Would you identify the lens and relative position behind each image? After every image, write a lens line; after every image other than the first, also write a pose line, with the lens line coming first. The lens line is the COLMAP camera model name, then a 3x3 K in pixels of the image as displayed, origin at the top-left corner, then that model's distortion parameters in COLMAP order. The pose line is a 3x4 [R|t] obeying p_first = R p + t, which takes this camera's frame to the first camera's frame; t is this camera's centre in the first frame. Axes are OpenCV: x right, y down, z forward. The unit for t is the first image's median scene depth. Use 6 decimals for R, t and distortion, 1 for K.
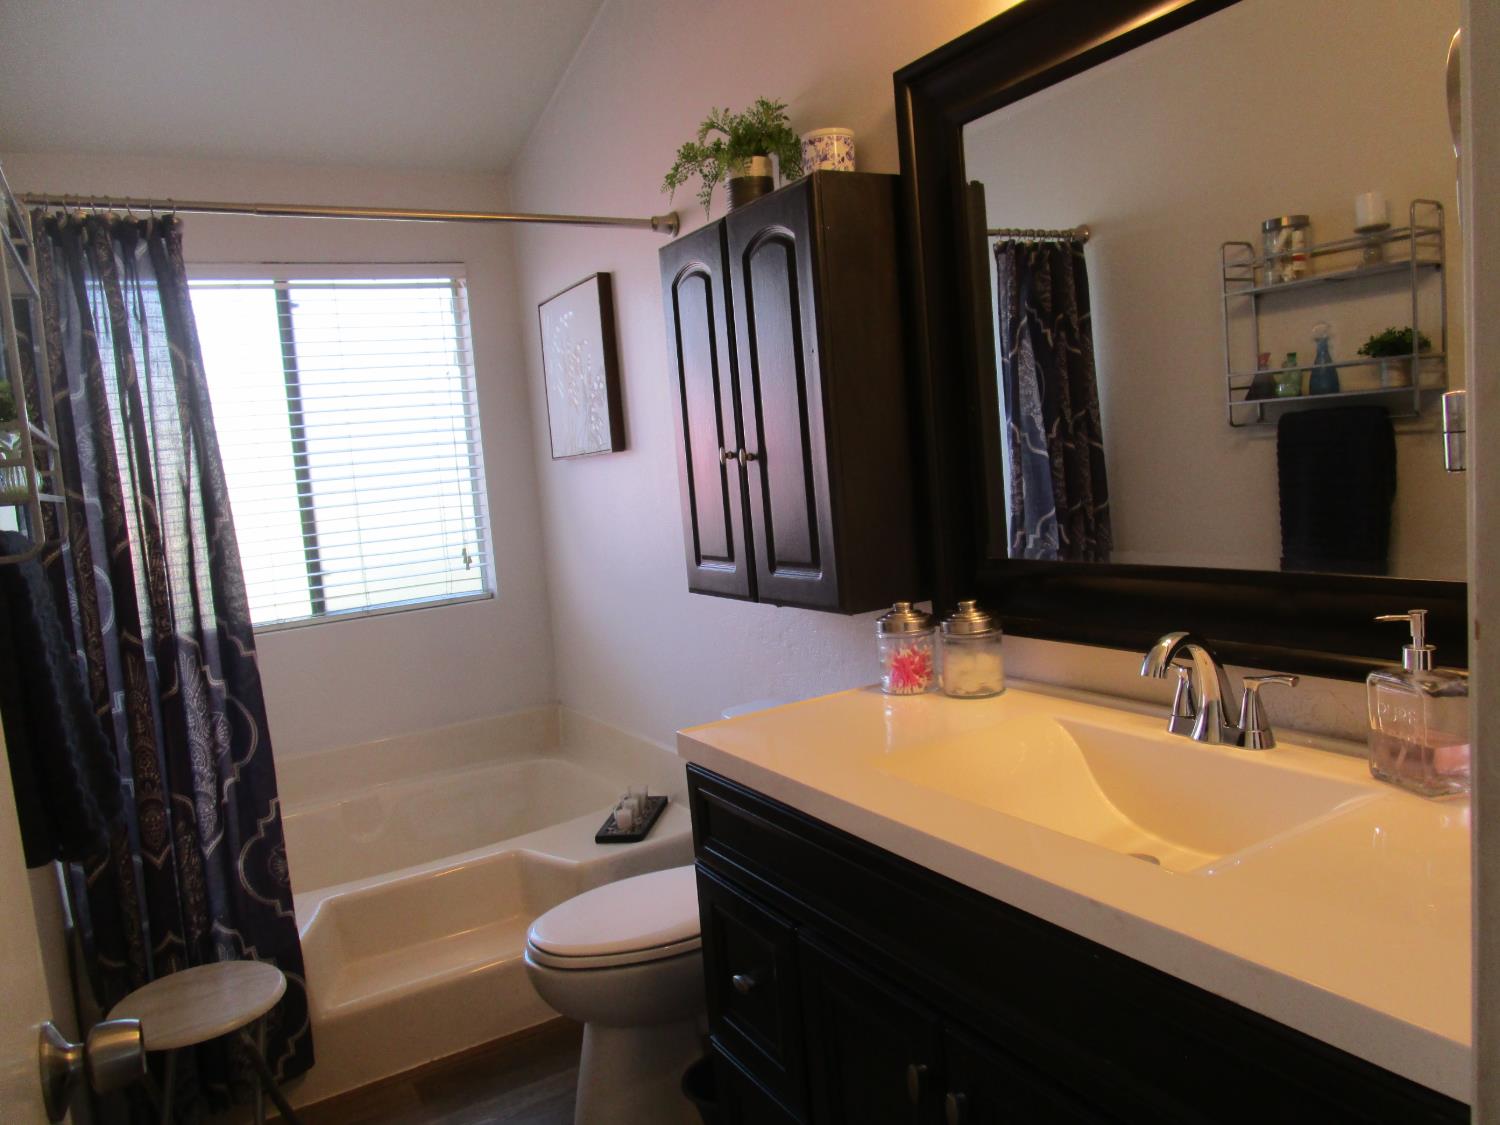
lens RADIAL K [[1059.0, 0, 750.4], [0, 1059.0, 559.0], [0, 0, 1]] dist [-0.043709, 0.019230]
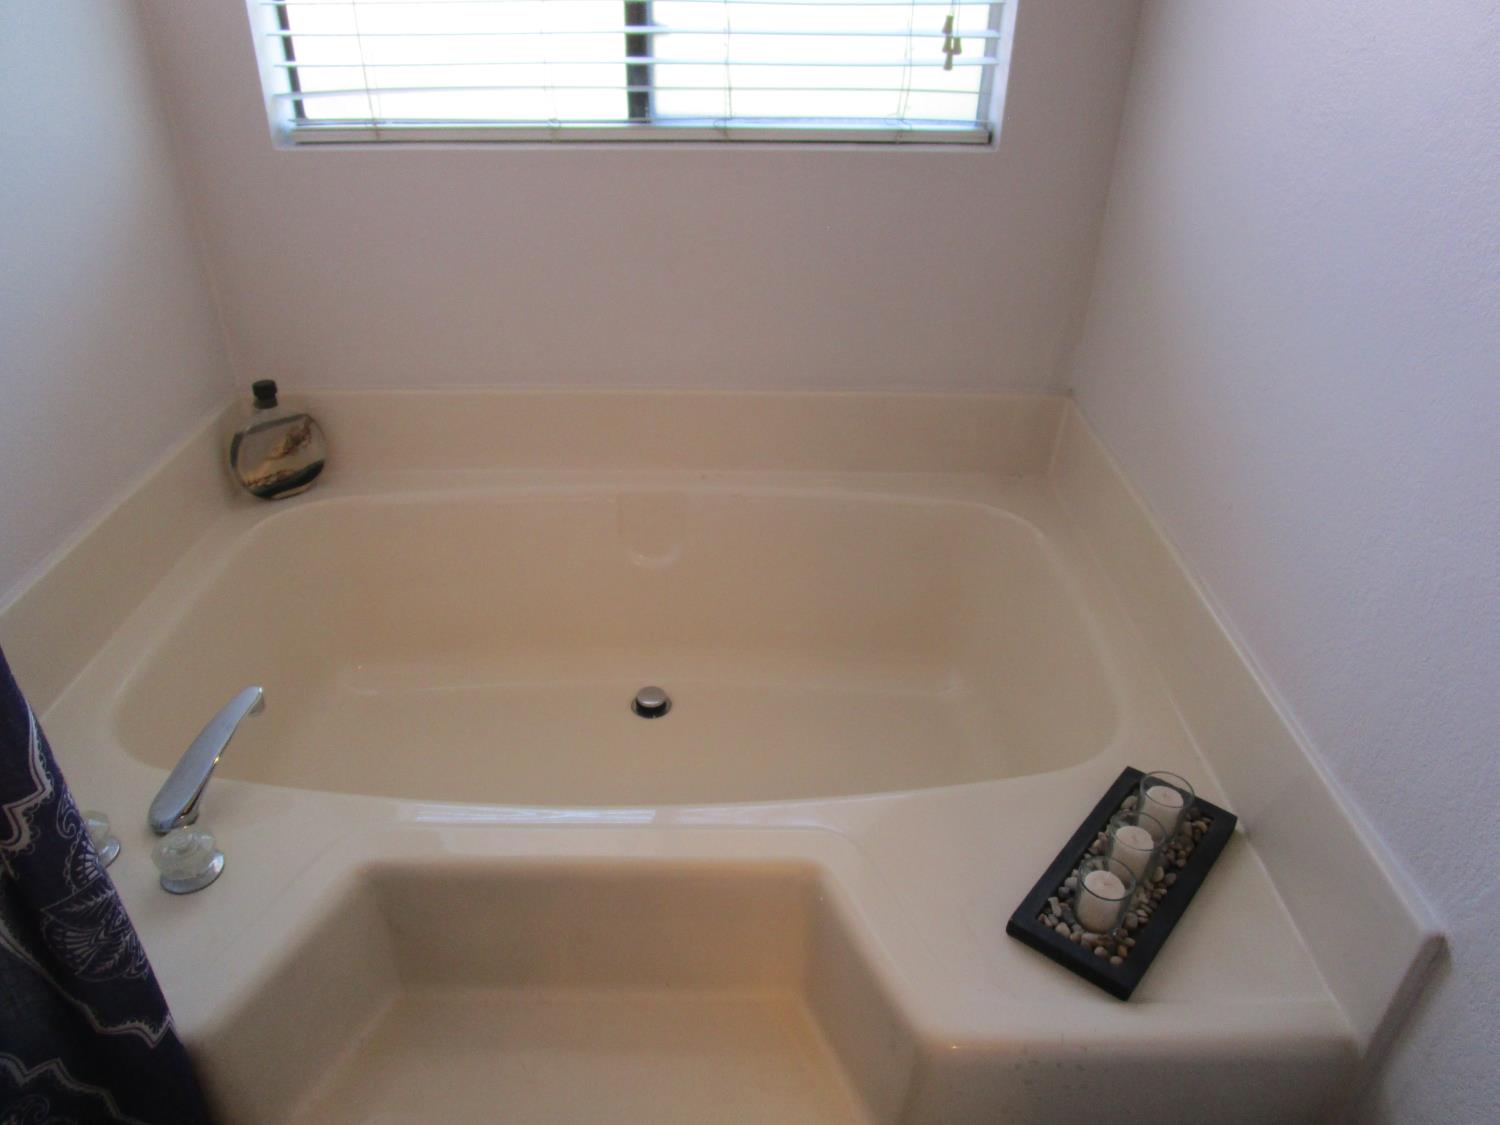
lens RADIAL K [[1059.0, 0, 750.7], [0, 1059.0, 566.9], [0, 0, 1]] dist [-0.043709, 0.019230]
pose [[0.856852, 0.340510, -0.387115, -0.094976], [-0.131777, 0.870565, 0.474079, -0.006056], [0.498438, -0.355202, 0.790817, 0.532127]]
